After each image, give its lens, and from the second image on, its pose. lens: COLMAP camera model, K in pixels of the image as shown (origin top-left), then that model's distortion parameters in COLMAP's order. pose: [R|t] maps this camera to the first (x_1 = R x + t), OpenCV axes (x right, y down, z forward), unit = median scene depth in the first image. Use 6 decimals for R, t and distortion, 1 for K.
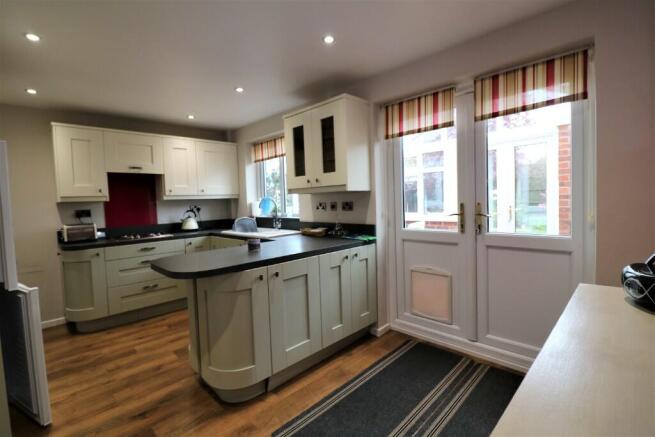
lens RADIAL K [[302.9, 0, 332.5], [0, 302.9, 217.7], [0, 0, 1]] dist [0.000564, -0.000030]
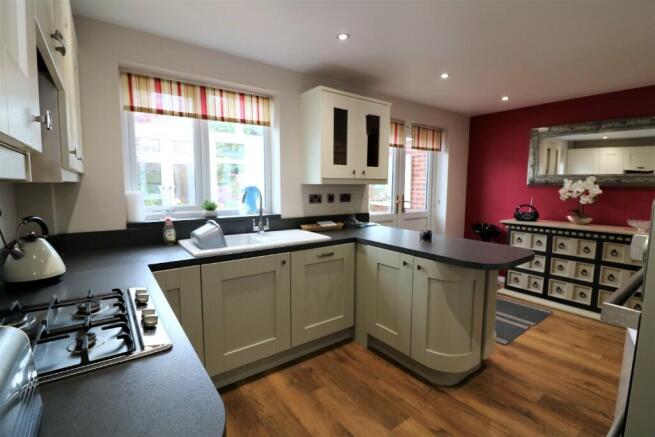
lens RADIAL K [[302.9, 0, 332.5], [0, 302.9, 217.7], [0, 0, 1]] dist [0.000564, -0.000030]
pose [[0.149782, -0.059084, 0.986952, -0.991427], [0.061358, 0.996844, 0.050364, -0.025237], [-0.986813, 0.053014, 0.152934, 0.876008]]
